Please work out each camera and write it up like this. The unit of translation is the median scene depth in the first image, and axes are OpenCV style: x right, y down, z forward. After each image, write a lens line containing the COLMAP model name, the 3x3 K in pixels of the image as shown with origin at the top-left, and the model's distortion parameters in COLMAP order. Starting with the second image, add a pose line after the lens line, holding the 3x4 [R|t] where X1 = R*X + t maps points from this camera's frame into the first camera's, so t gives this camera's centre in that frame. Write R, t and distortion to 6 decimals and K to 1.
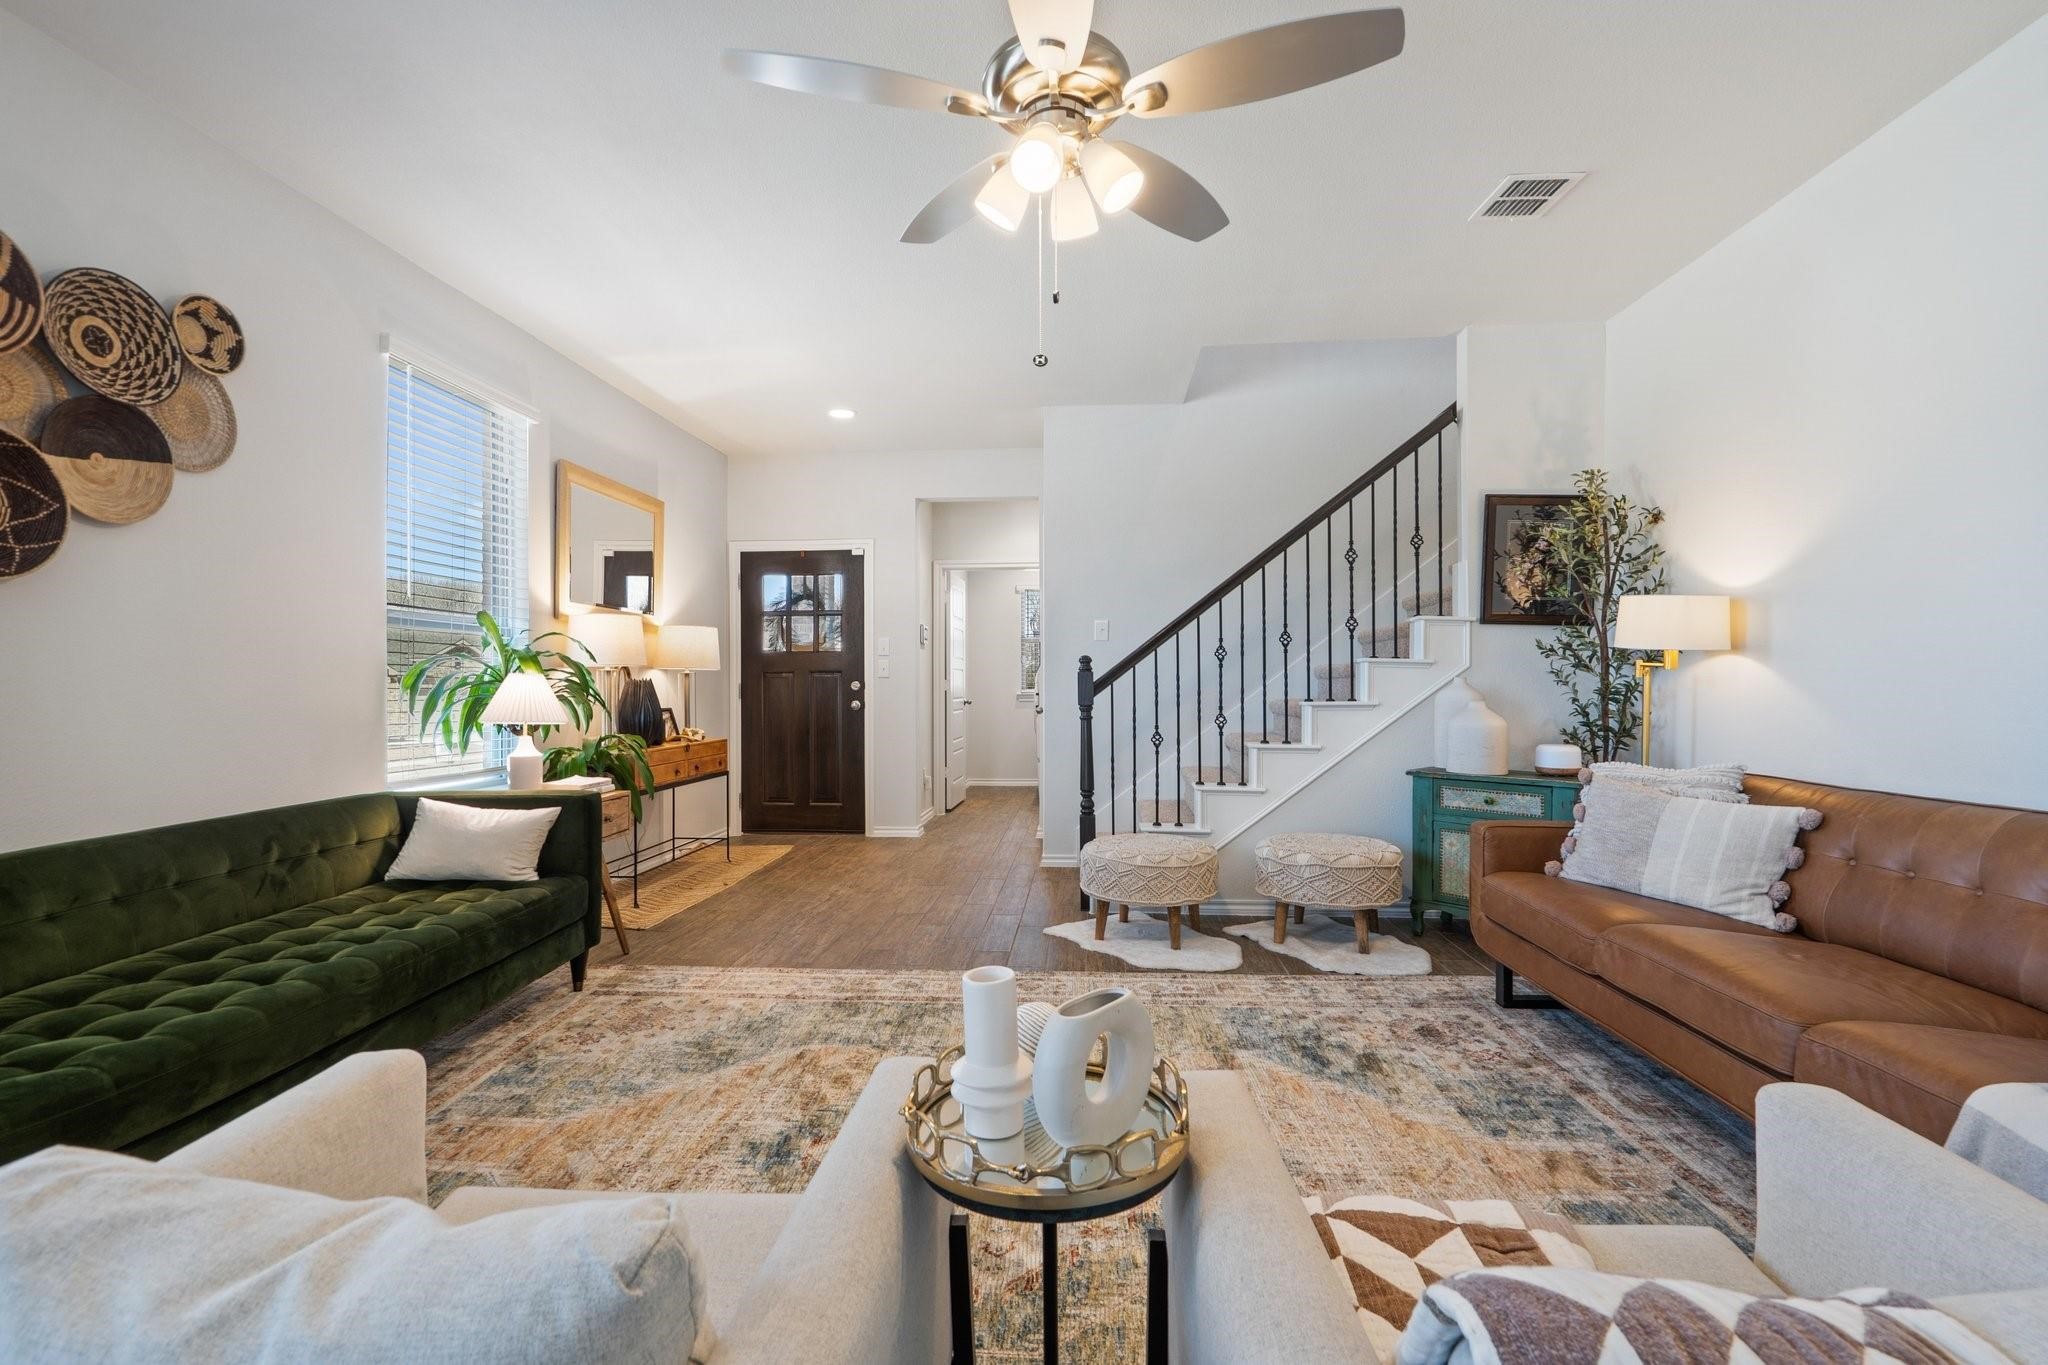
lens RADIAL K [[946.9, 0, 1021.1], [0, 946.9, 679.7], [0, 0, 1]] dist [0.002134, 0.000407]
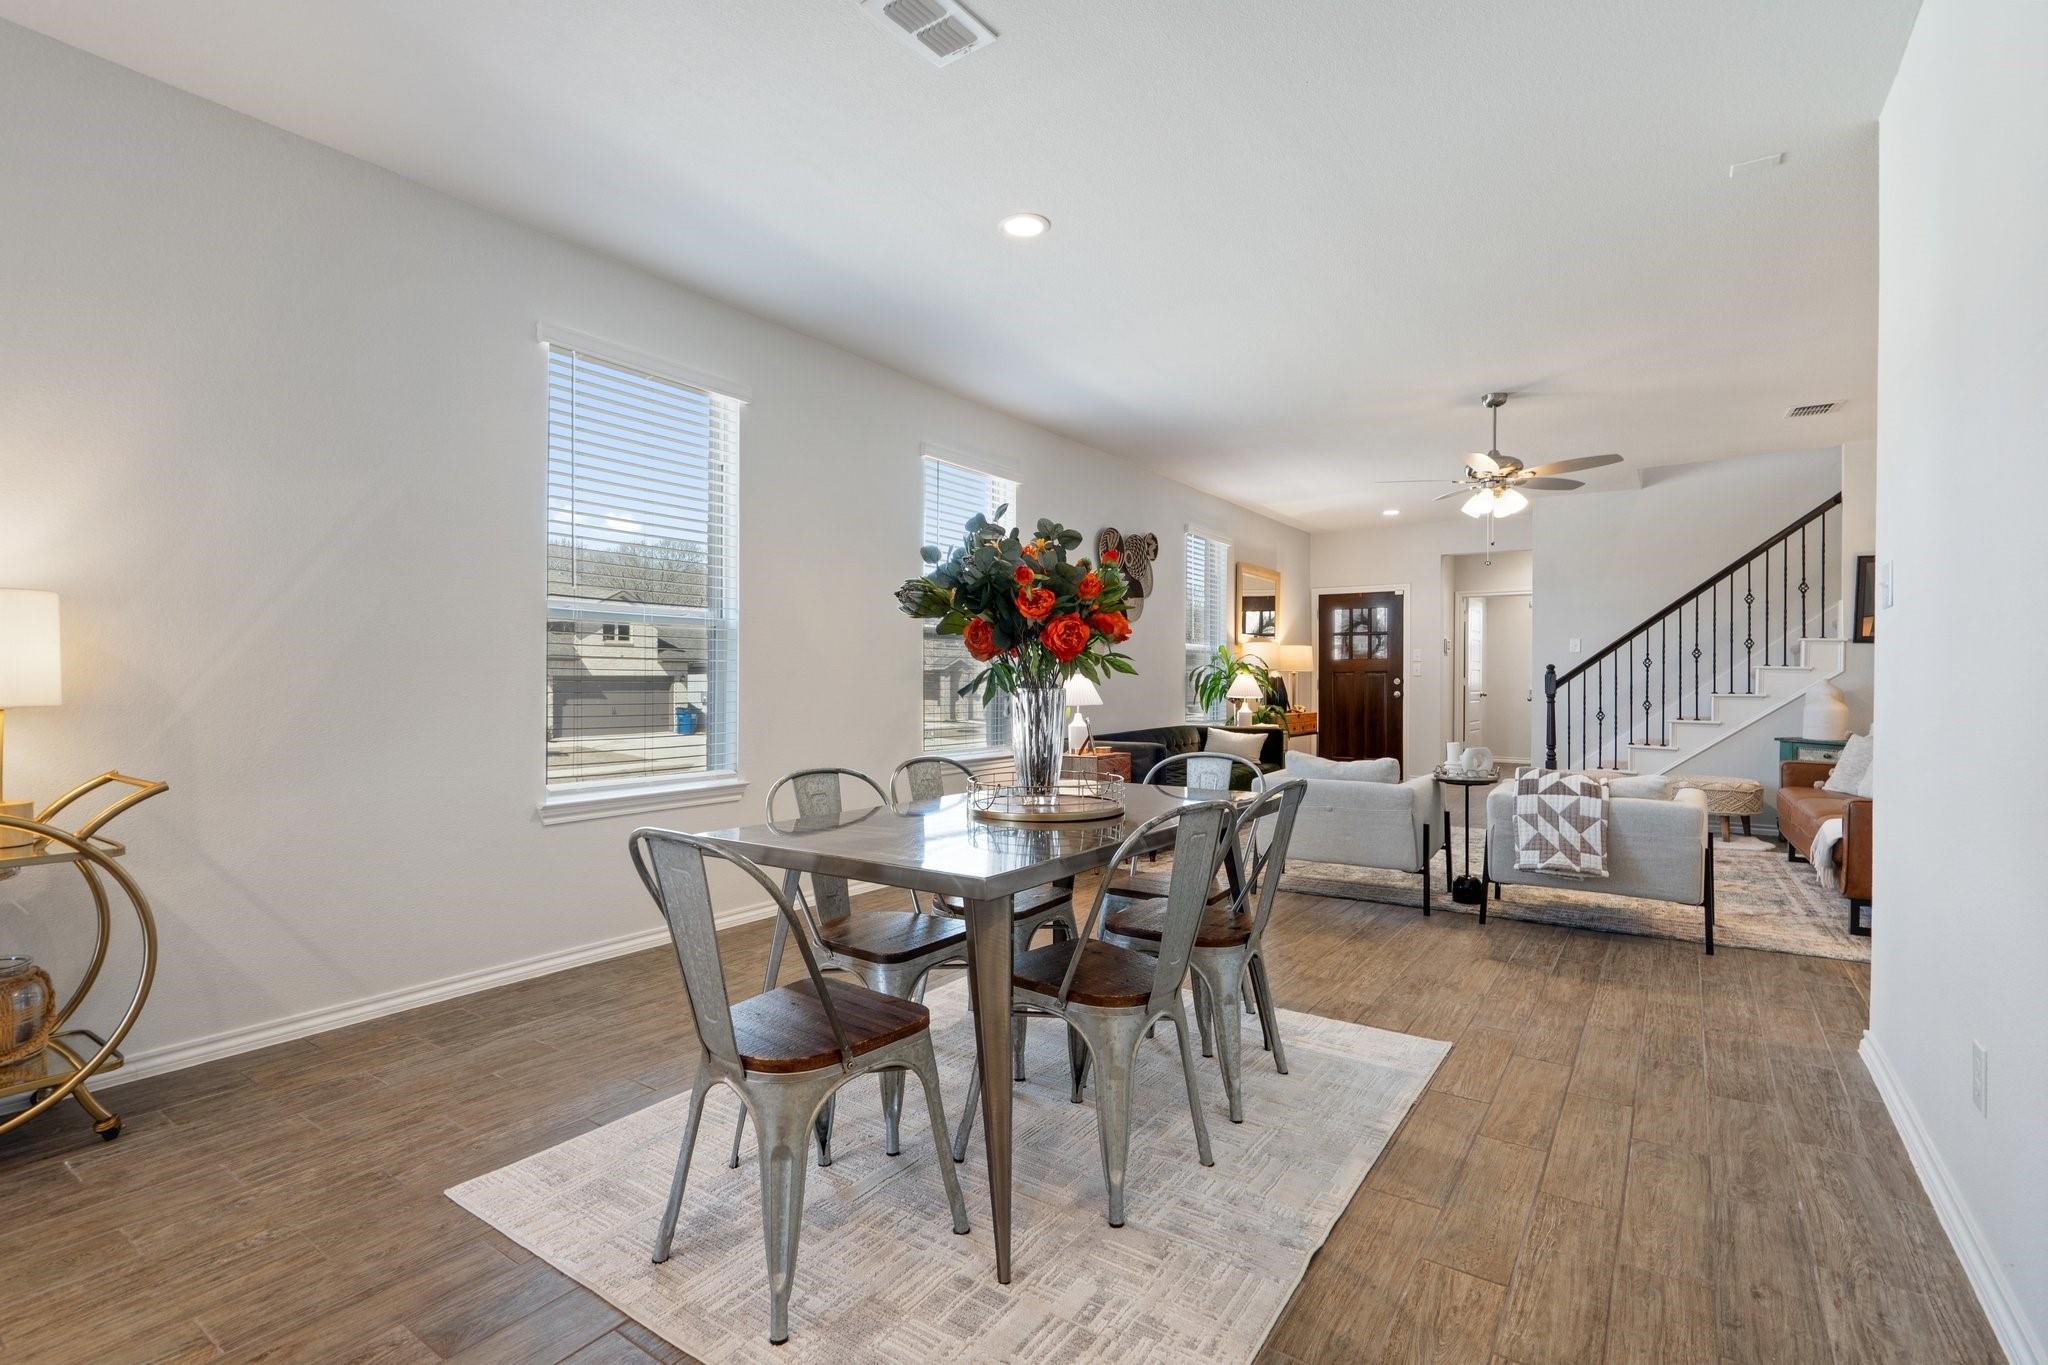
lens RADIAL K [[946.9, 0, 1021.1], [0, 946.9, 679.7], [0, 0, 1]] dist [0.002134, 0.000407]
pose [[0.861690, 0.007483, -0.507380, 0.140995], [-0.005220, 0.999969, 0.005881, -0.003872], [0.507409, -0.002419, 0.861702, -1.138601]]
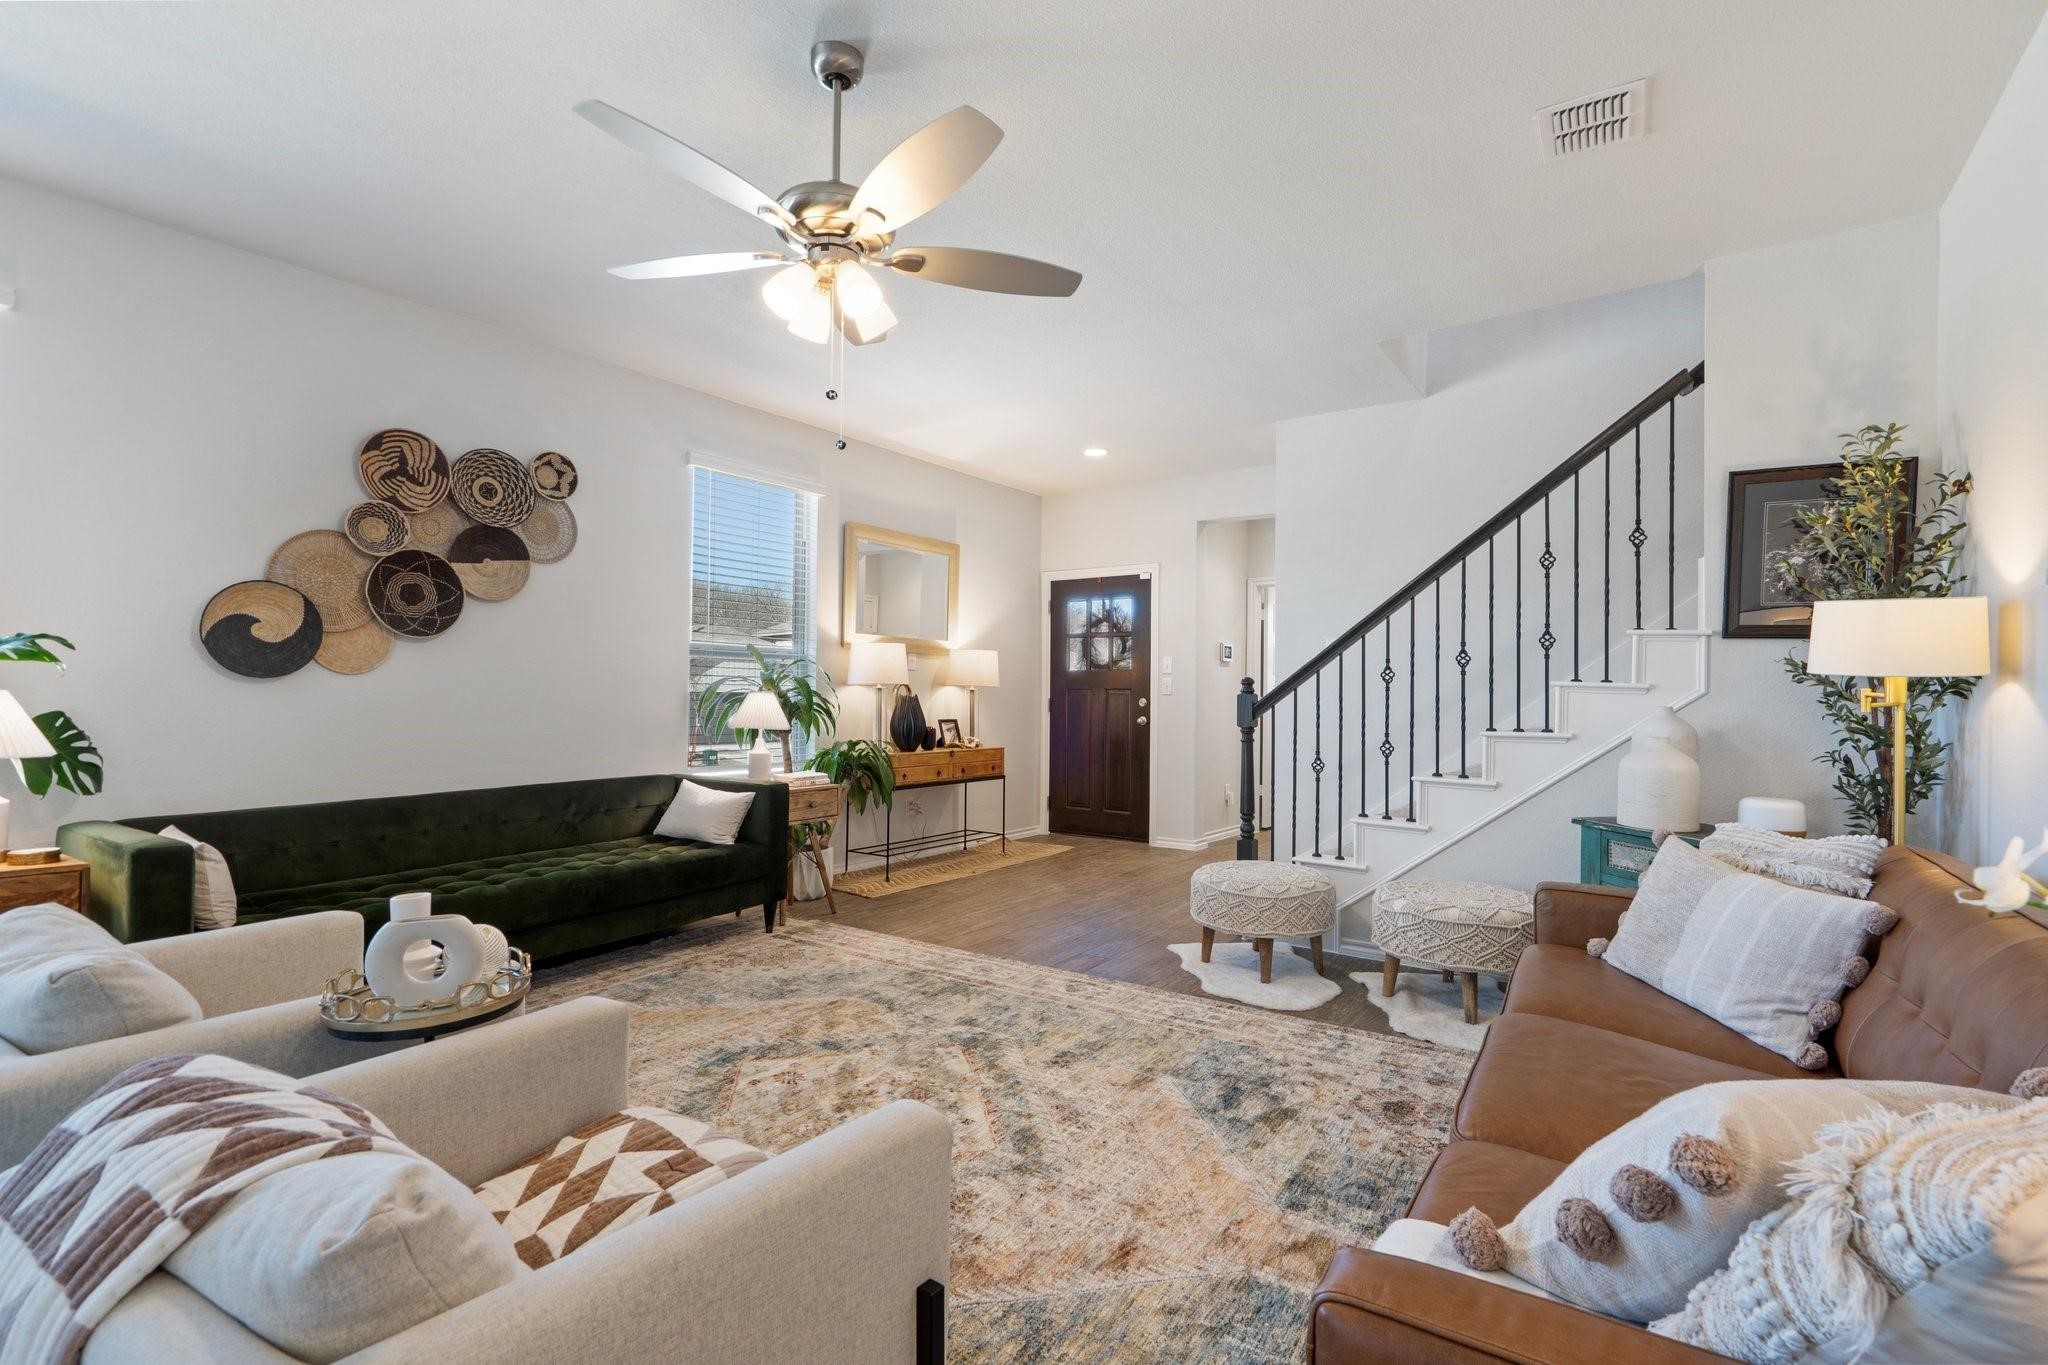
lens RADIAL K [[942.5, 0, 1017.7], [0, 942.5, 682.4], [0, 0, 1]] dist [0.001691, 0.000294]
pose [[0.857830, 0.005399, -0.513904, 0.468459], [-0.010089, 0.999929, -0.006336, -0.014304], [0.513834, 0.010620, 0.857824, 0.043800]]
